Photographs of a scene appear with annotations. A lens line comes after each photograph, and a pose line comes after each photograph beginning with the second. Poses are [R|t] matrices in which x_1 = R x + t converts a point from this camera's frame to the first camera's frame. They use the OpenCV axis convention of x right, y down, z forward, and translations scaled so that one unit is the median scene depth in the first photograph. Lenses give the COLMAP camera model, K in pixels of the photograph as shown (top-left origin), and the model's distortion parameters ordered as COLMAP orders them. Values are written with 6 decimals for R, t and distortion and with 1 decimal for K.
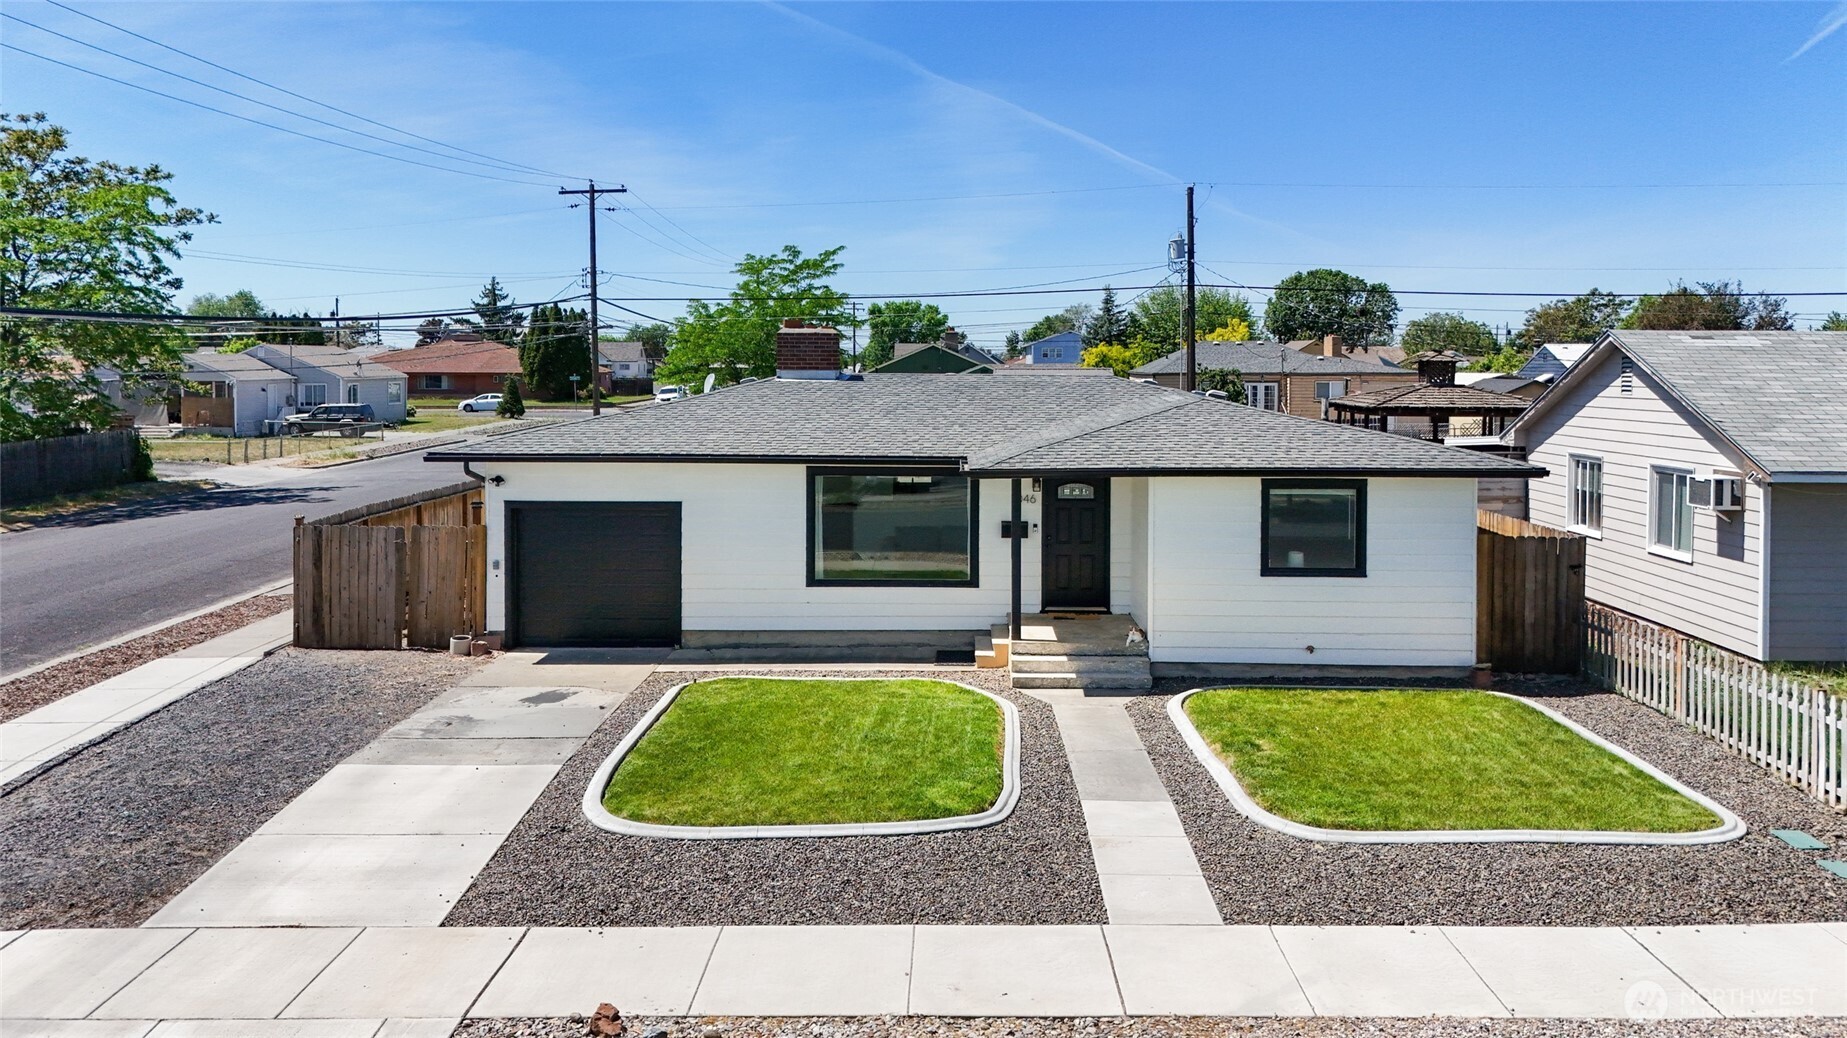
lens RADIAL K [[1390.6, 0, 940.4], [0, 1390.6, 425.1], [0, 0, 1]] dist [0.032236, 0.000559]
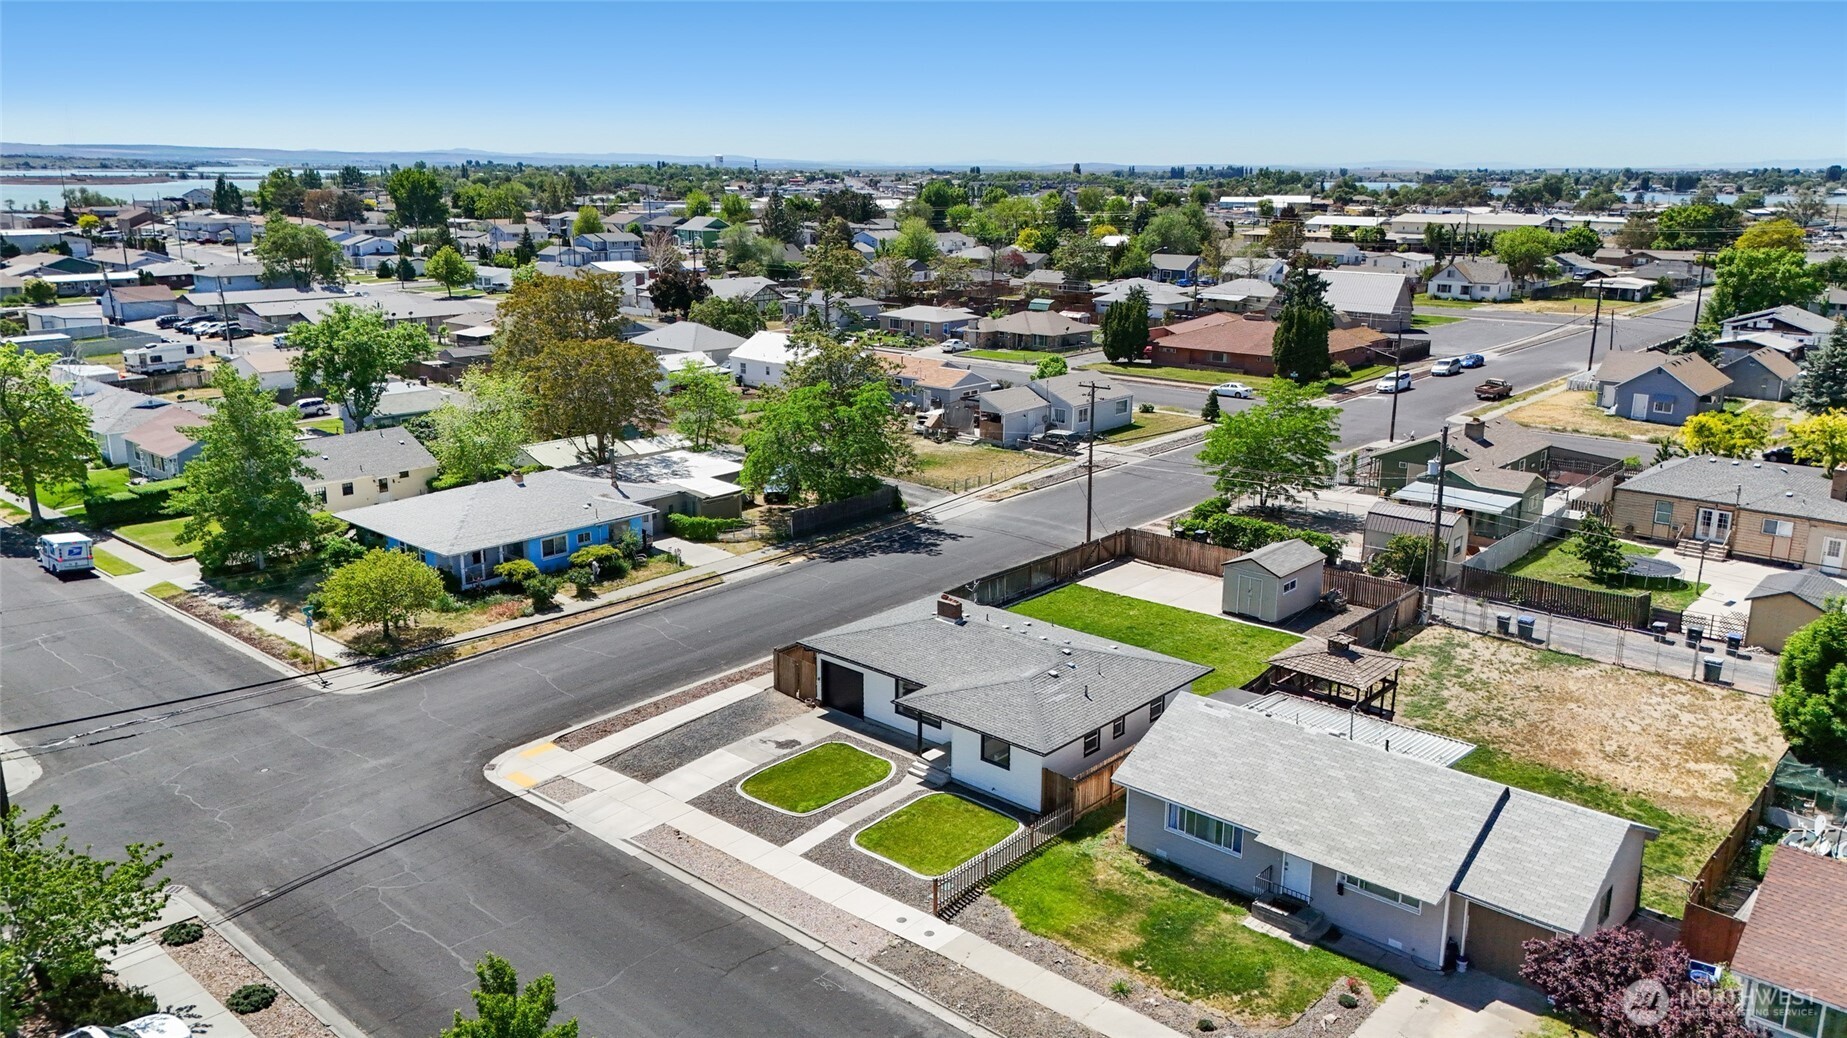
lens RADIAL K [[1358.2, 0, 926.7], [0, 1358.2, 515.1], [0, 0, 1]] dist [0.096001, -0.117690]
pose [[0.750355, 0.163510, -0.640493, 1.809952], [-0.030692, 0.976498, 0.213331, -0.948098], [0.660322, -0.140416, 0.737739, -1.027467]]
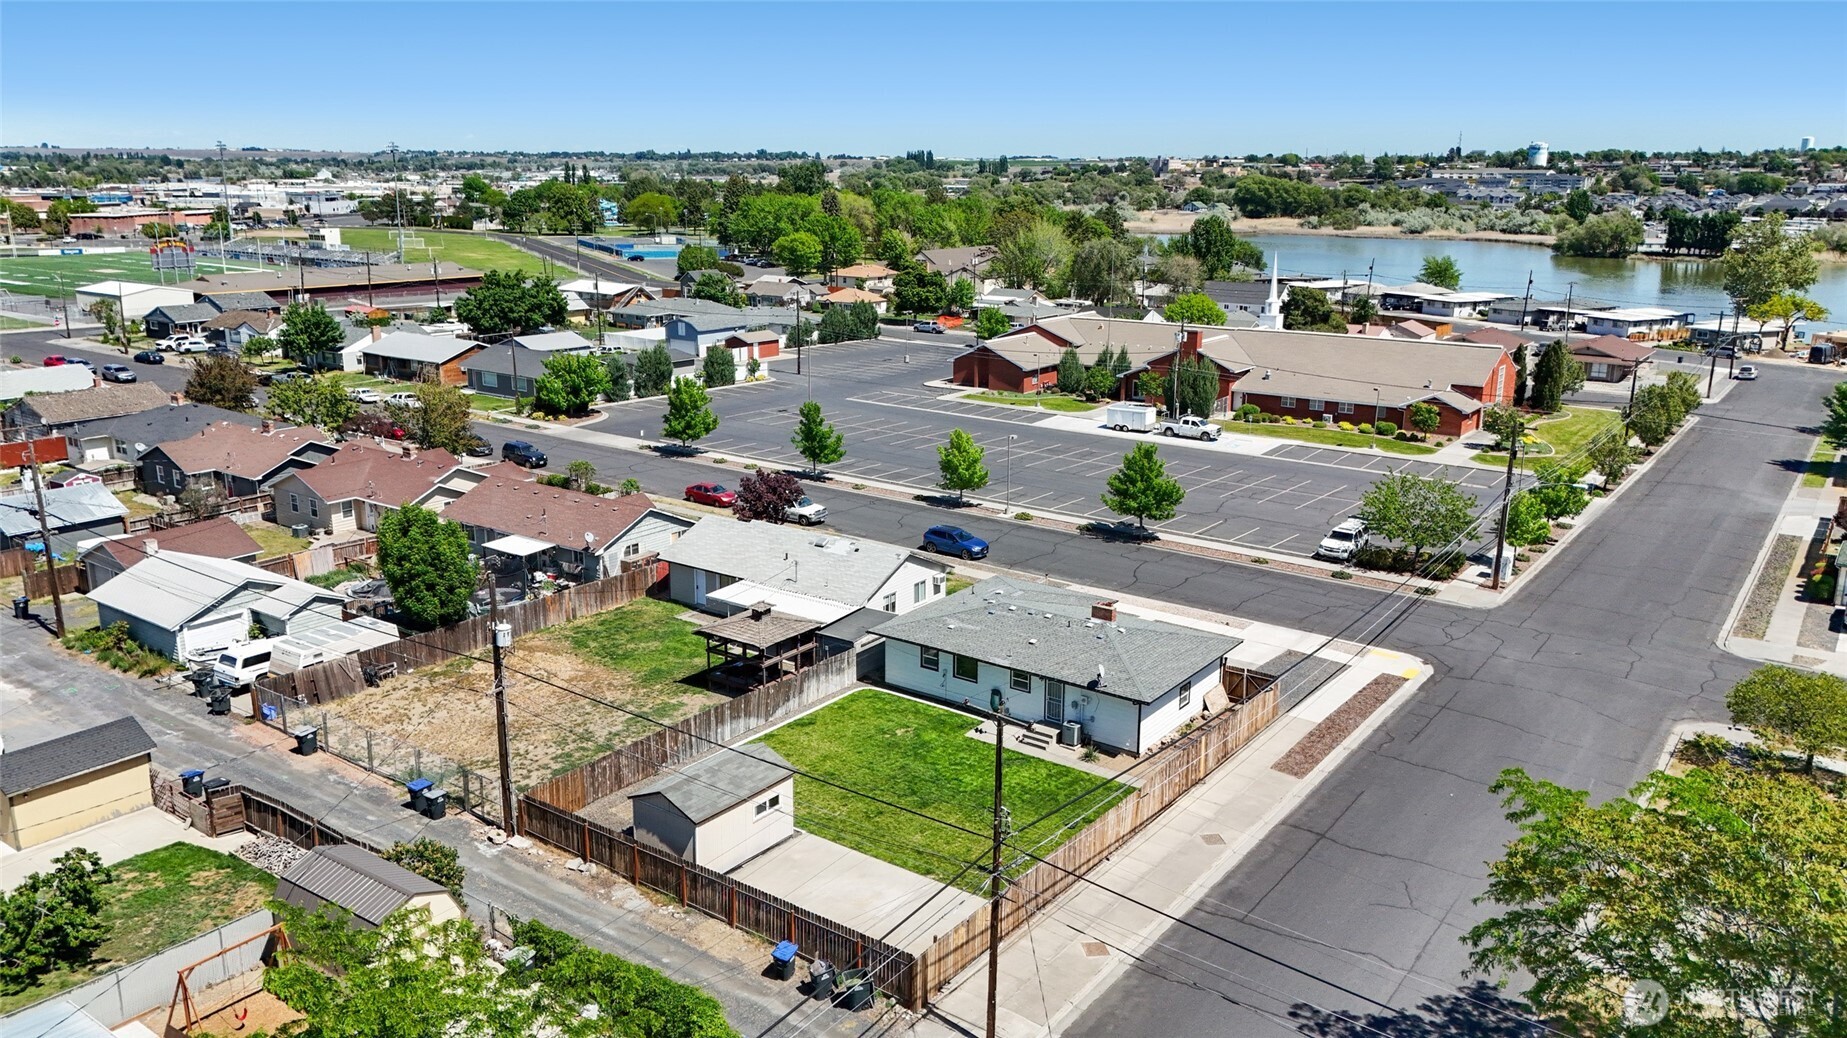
lens RADIAL K [[1358.2, 0, 926.7], [0, 1358.2, 515.1], [0, 0, 1]] dist [0.096001, -0.117690]
pose [[-0.815253, -0.152750, 0.558597, -1.611455], [0.014961, 0.958709, 0.283996, -1.268439], [-0.578912, 0.239885, -0.779305, 4.114239]]
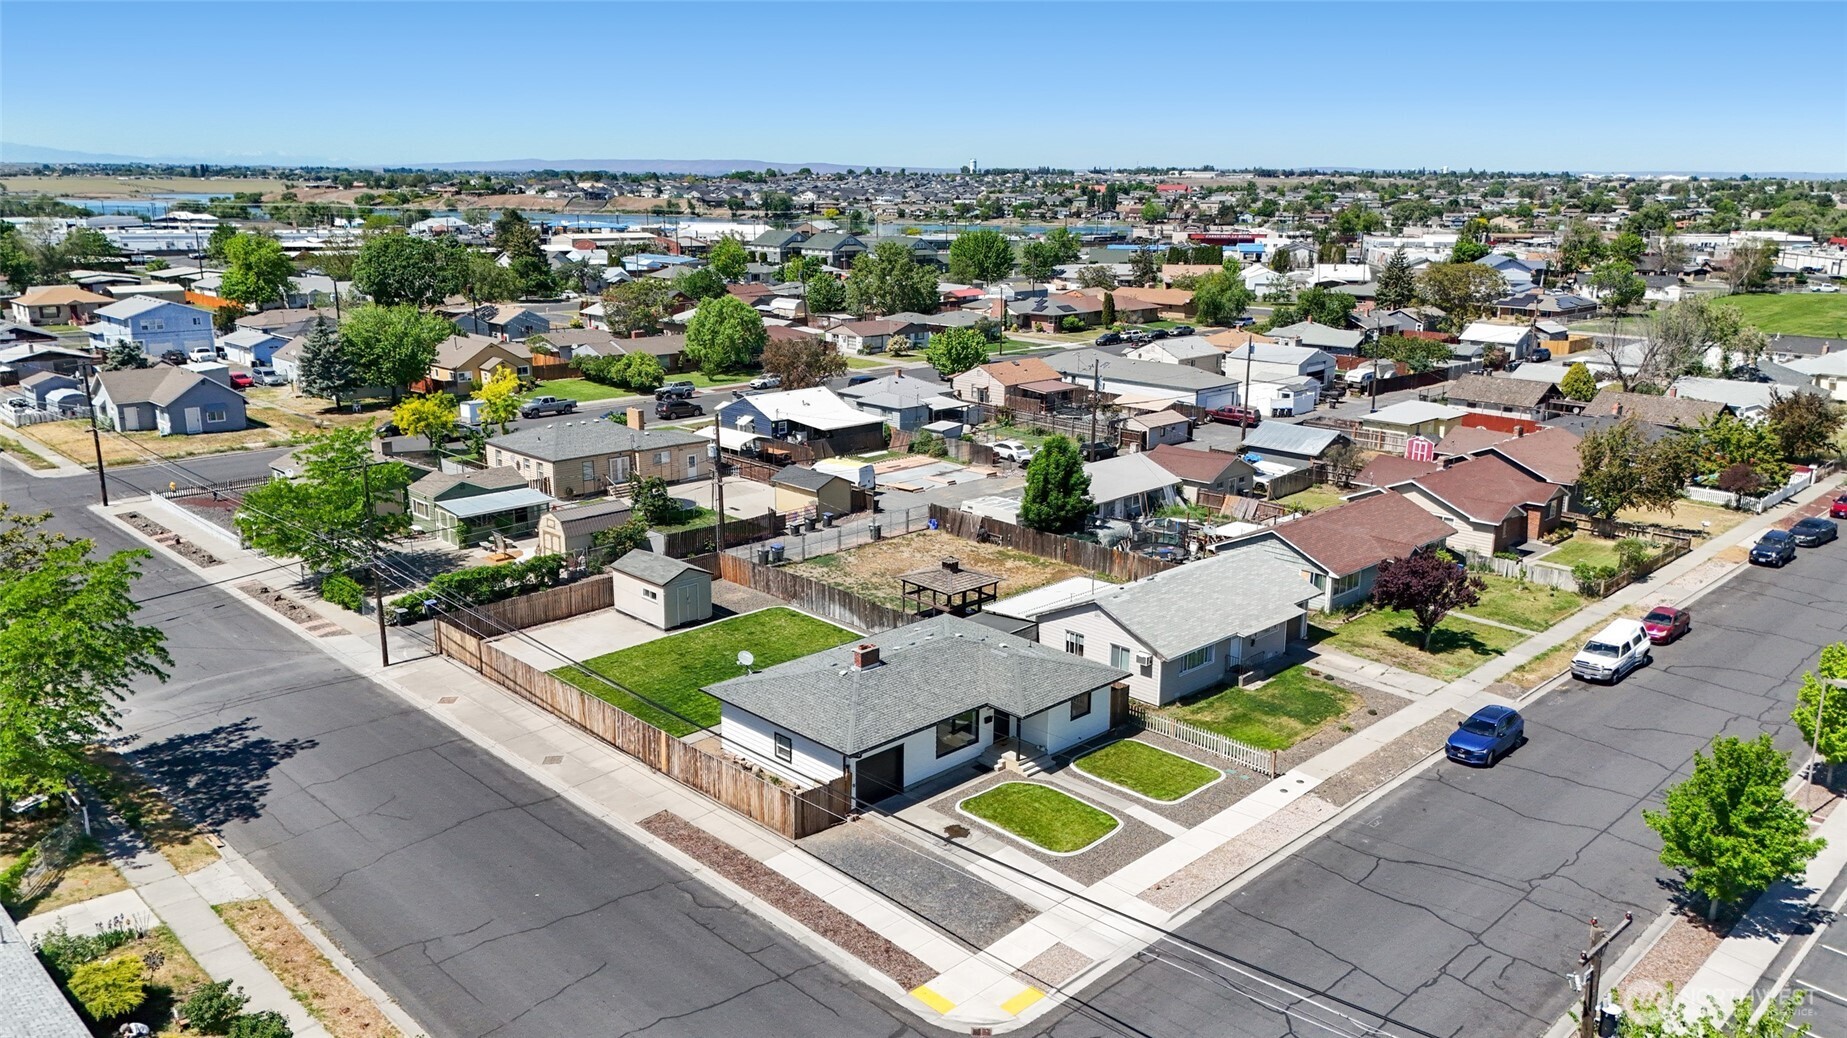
lens RADIAL K [[1358.2, 0, 926.7], [0, 1358.2, 515.1], [0, 0, 1]] dist [0.096001, -0.117690]
pose [[0.703670, -0.168610, 0.690231, -2.094697], [0.023028, 0.976337, 0.215024, -1.040947], [-0.710154, -0.135411, 0.690902, -0.886744]]
